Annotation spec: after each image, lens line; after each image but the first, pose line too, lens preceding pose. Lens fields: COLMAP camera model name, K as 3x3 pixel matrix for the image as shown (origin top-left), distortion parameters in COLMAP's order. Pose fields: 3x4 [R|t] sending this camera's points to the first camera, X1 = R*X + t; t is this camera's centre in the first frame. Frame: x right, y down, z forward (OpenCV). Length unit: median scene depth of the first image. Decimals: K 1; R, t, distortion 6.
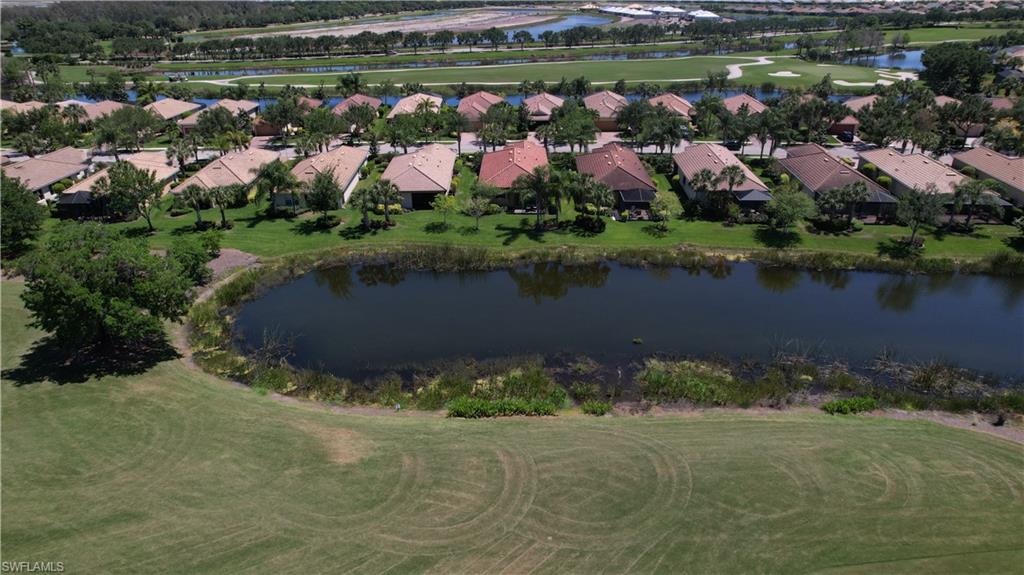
lens RADIAL K [[661.5, 0, 511.4], [0, 661.5, 307.8], [0, 0, 1]] dist [-0.091513, 0.080316]
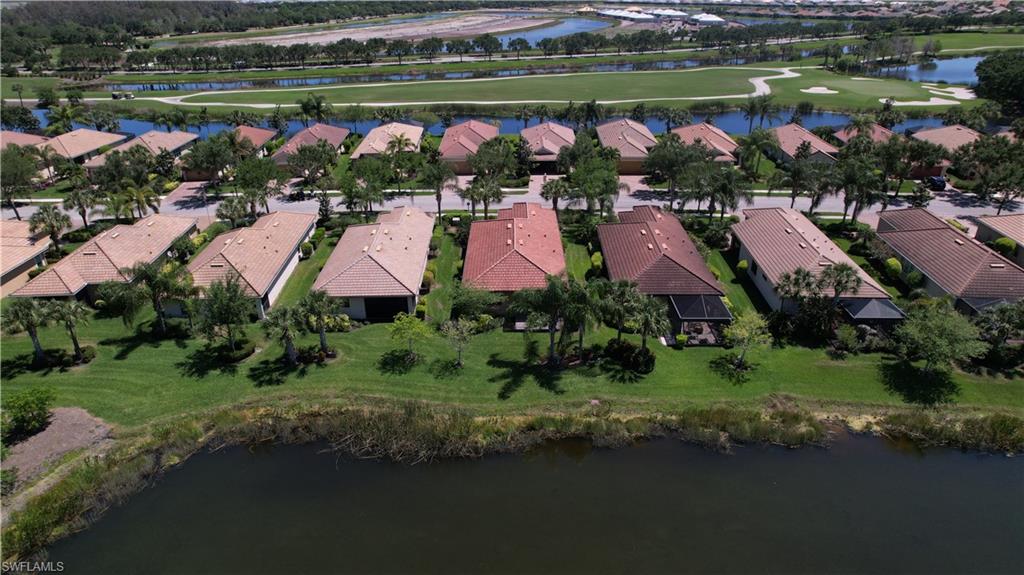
lens RADIAL K [[661.5, 0, 511.4], [0, 661.5, 307.8], [0, 0, 1]] dist [-0.091513, 0.080316]
pose [[0.999963, -0.002686, 0.008203, -0.003099], [0.002701, 0.999995, -0.001789, -0.102796], [-0.008198, 0.001811, 0.999965, 0.200957]]
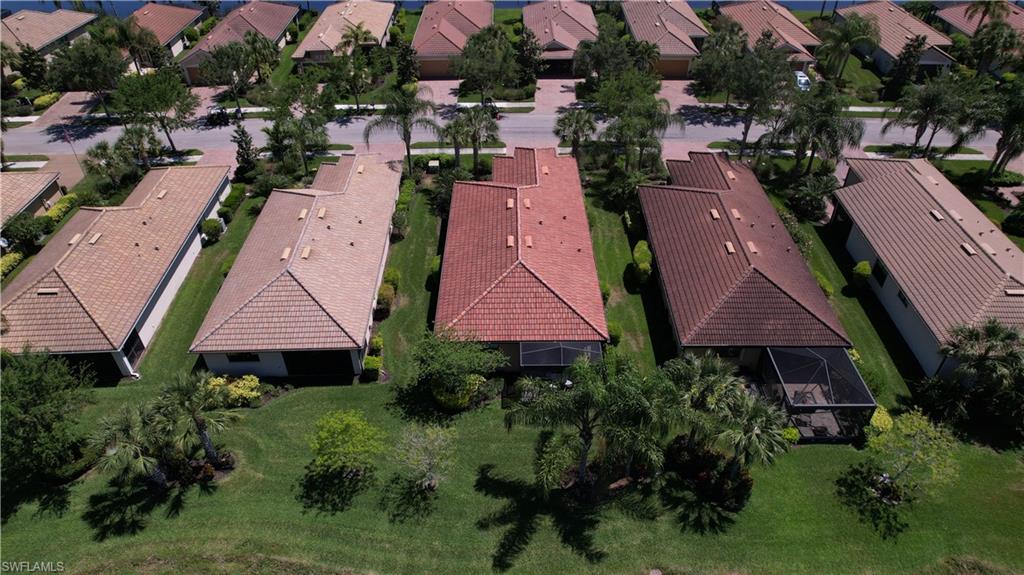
lens RADIAL K [[661.5, 0, 511.4], [0, 661.5, 307.8], [0, 0, 1]] dist [-0.091513, 0.080316]
pose [[0.999913, -0.007067, 0.011161, -0.003755], [0.004579, 0.977918, 0.208937, -0.182914], [-0.012391, -0.208868, 0.977865, 0.370544]]
